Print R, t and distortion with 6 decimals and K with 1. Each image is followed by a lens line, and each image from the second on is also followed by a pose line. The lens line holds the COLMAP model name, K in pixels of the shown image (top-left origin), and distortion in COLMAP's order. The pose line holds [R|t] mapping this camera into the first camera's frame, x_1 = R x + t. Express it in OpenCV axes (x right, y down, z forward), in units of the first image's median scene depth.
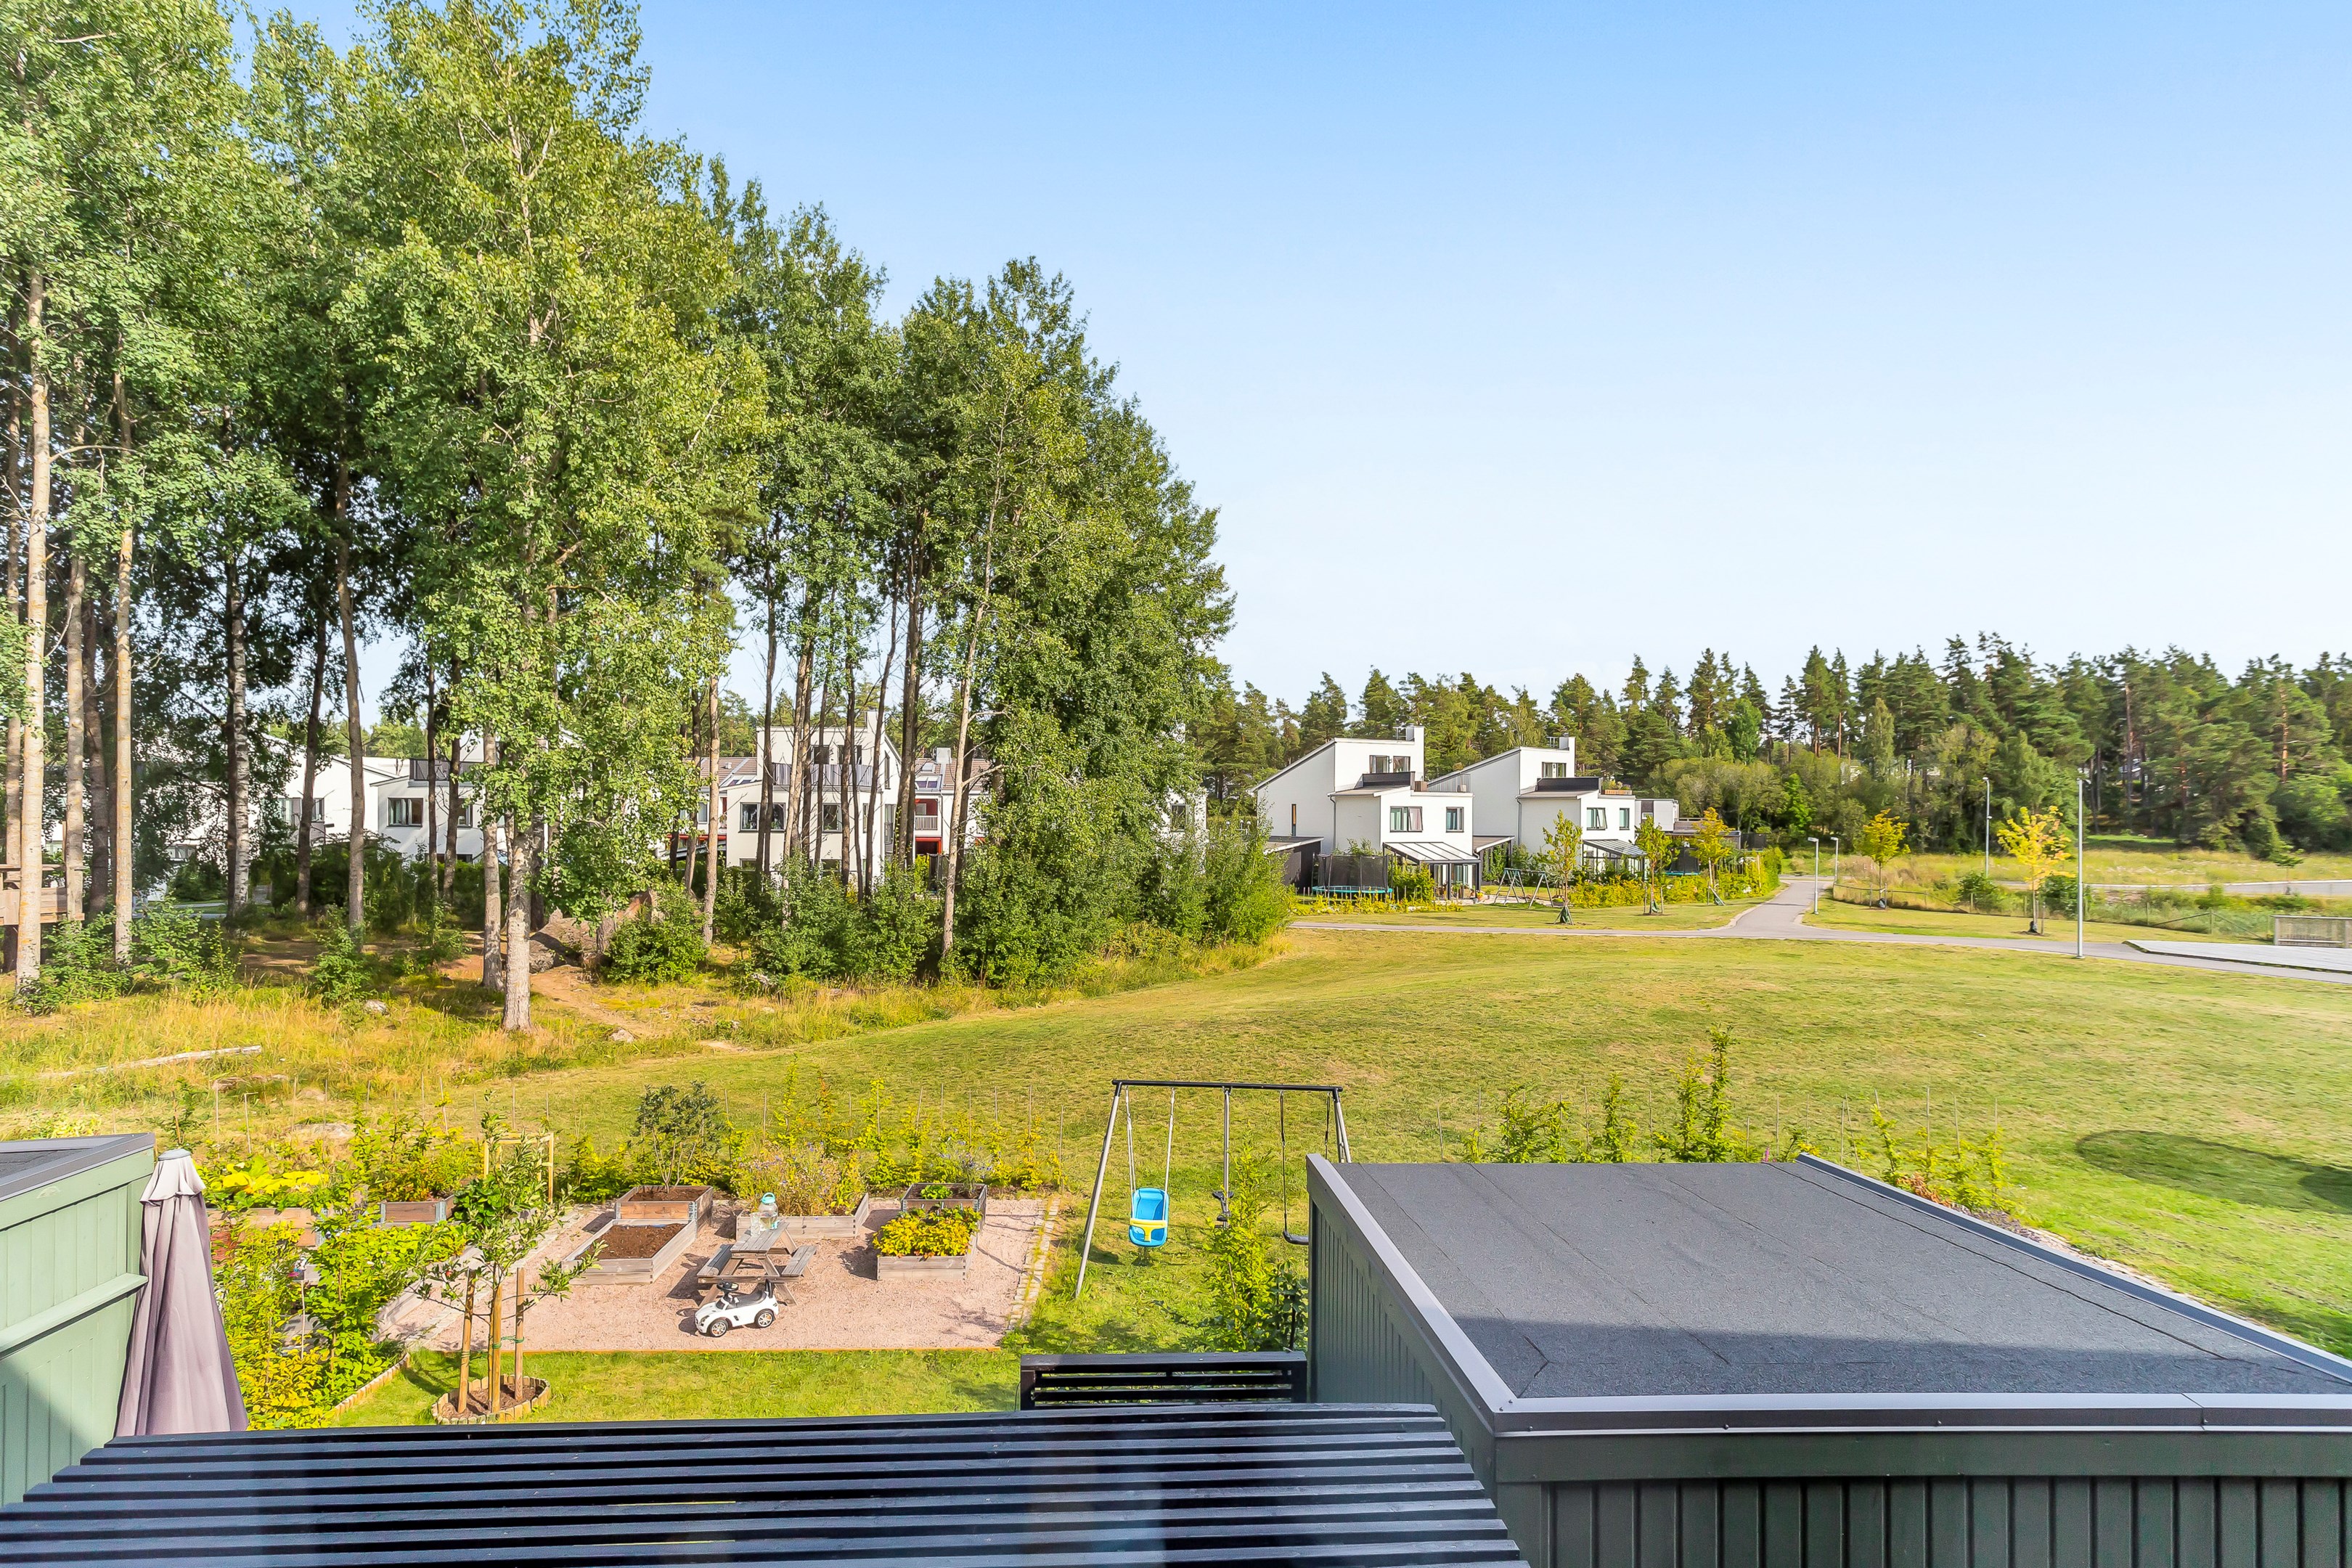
lens RADIAL K [[1349.9, 0, 1167.4], [0, 1349.9, 819.0], [0, 0, 1]] dist [0.009475, 0.003491]
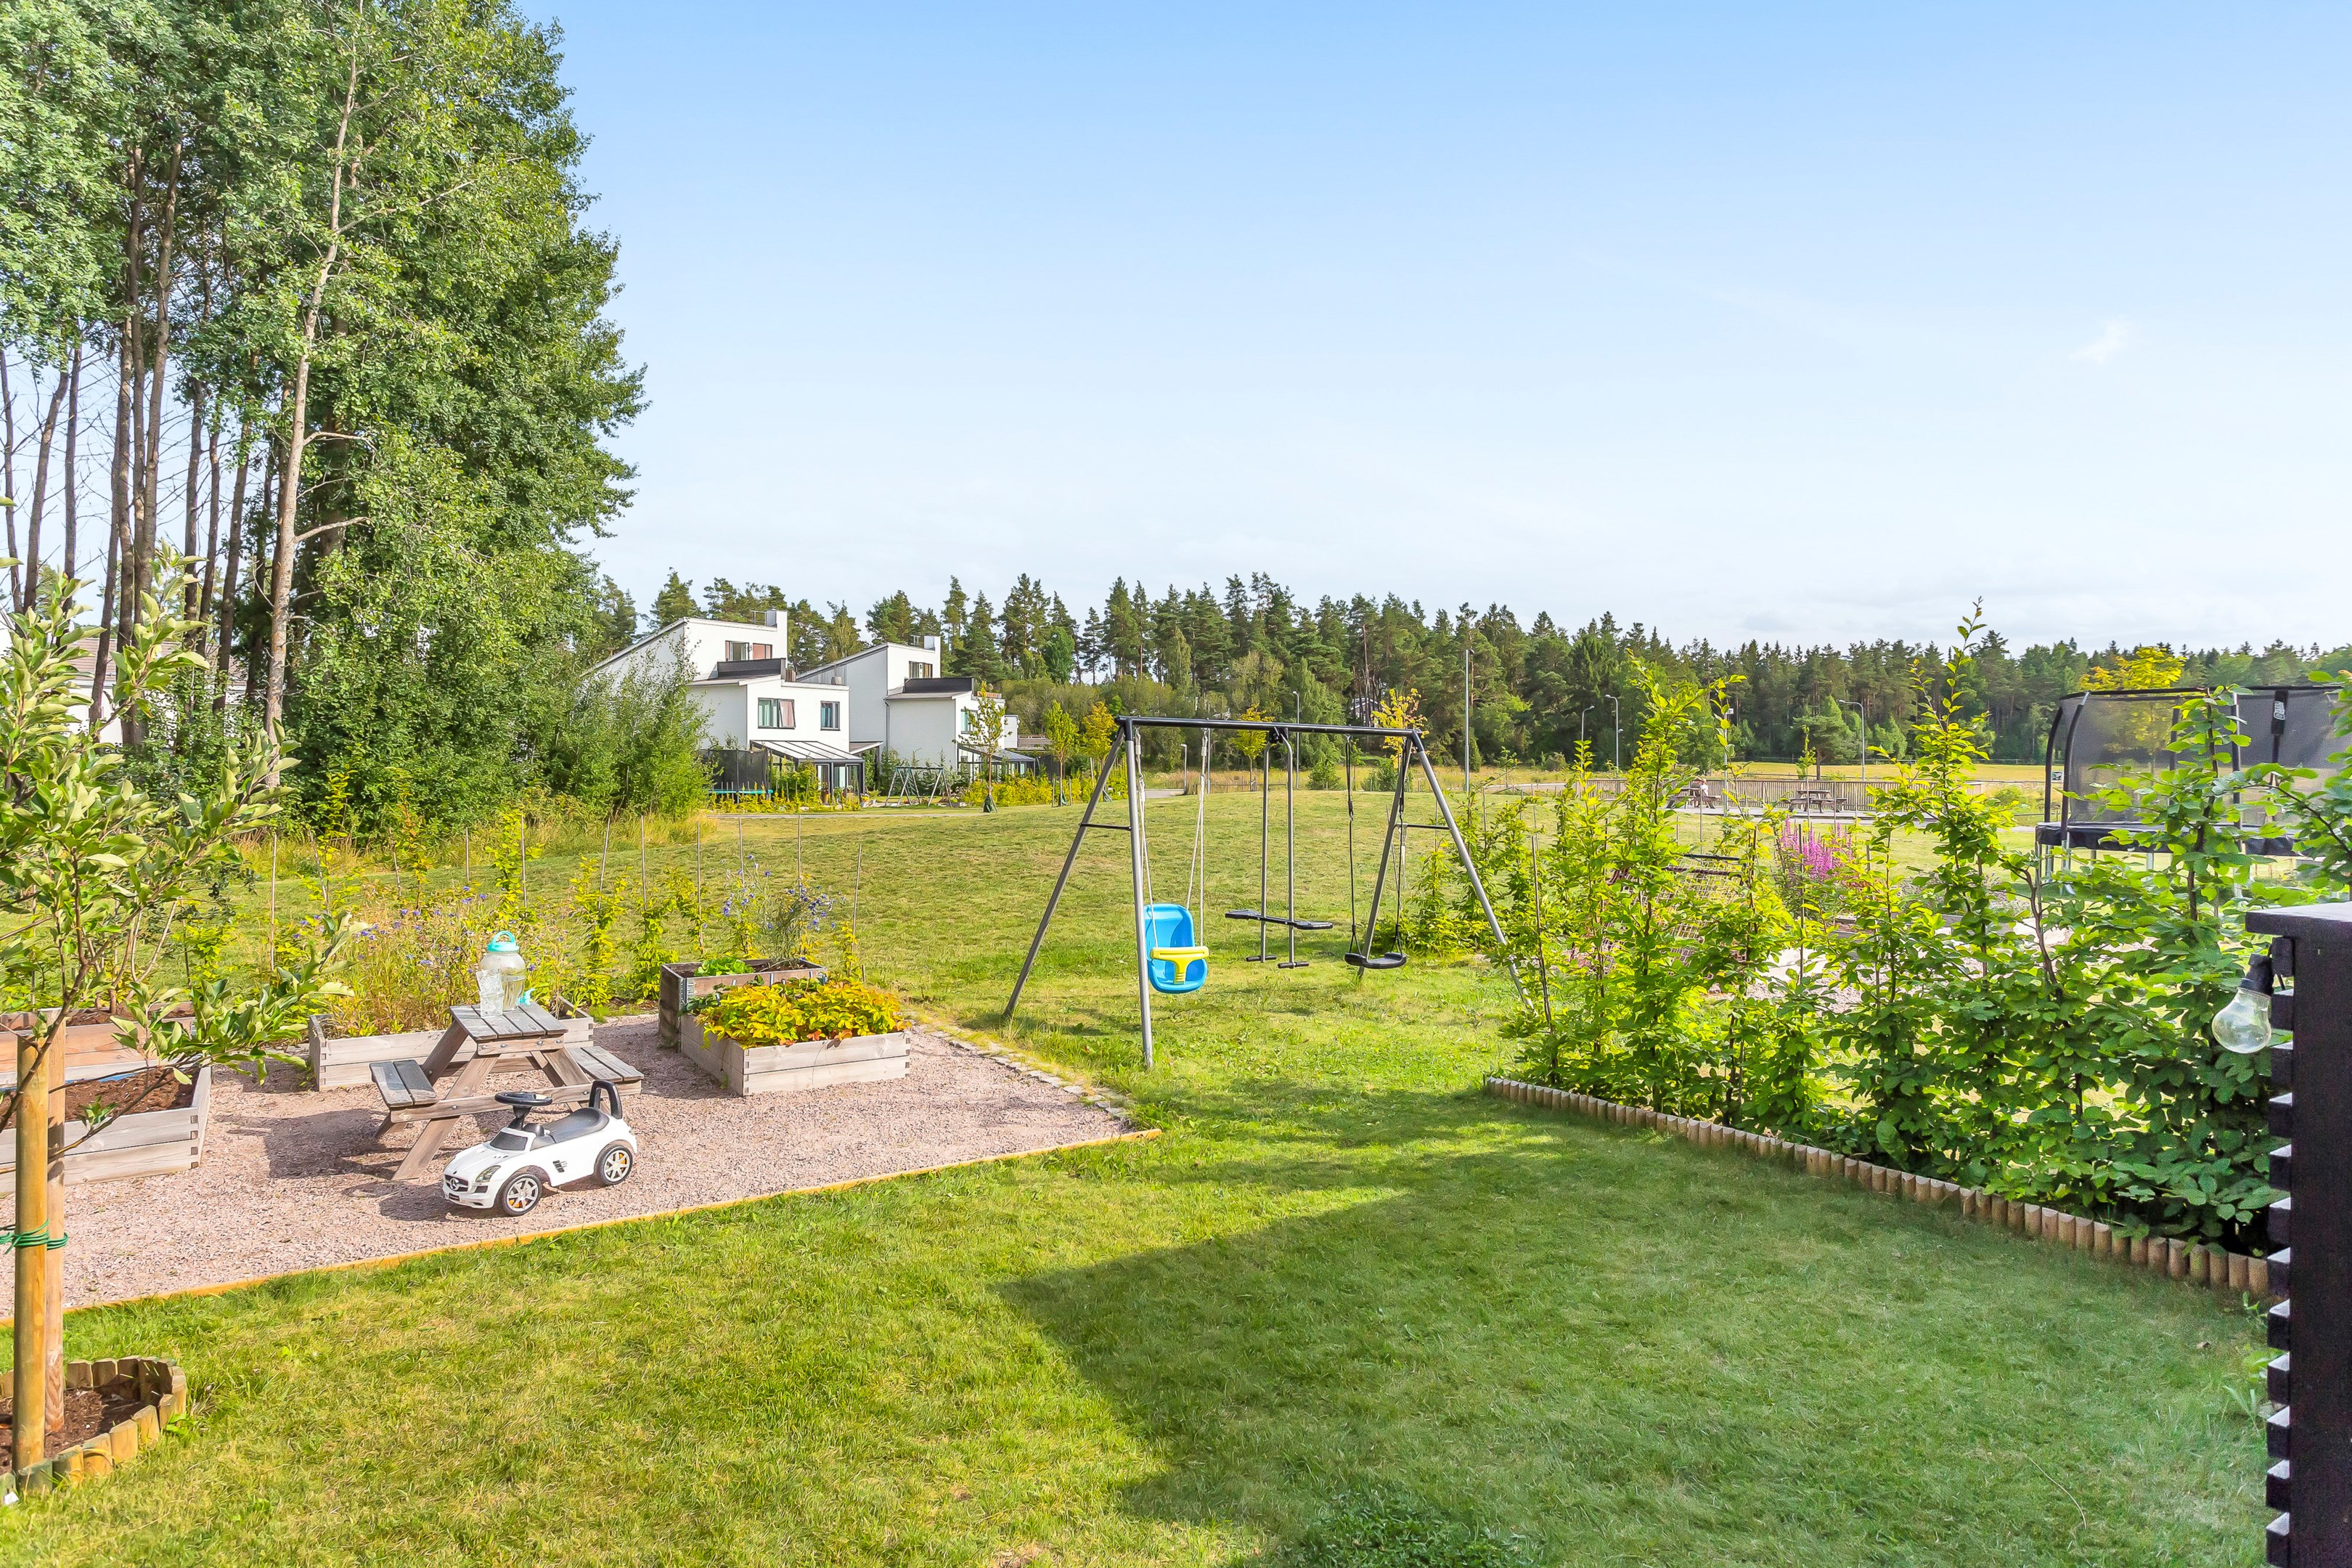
lens RADIAL K [[1413.9, 0, 1175.0], [0, 1413.9, 783.8], [0, 0, 1]] dist [0.029148, 0.002655]
pose [[0.857172, -0.013065, 0.514864, -0.061938], [0.014004, 0.999900, 0.002058, 0.040907], [-0.514839, 0.005446, 0.857269, 0.084741]]
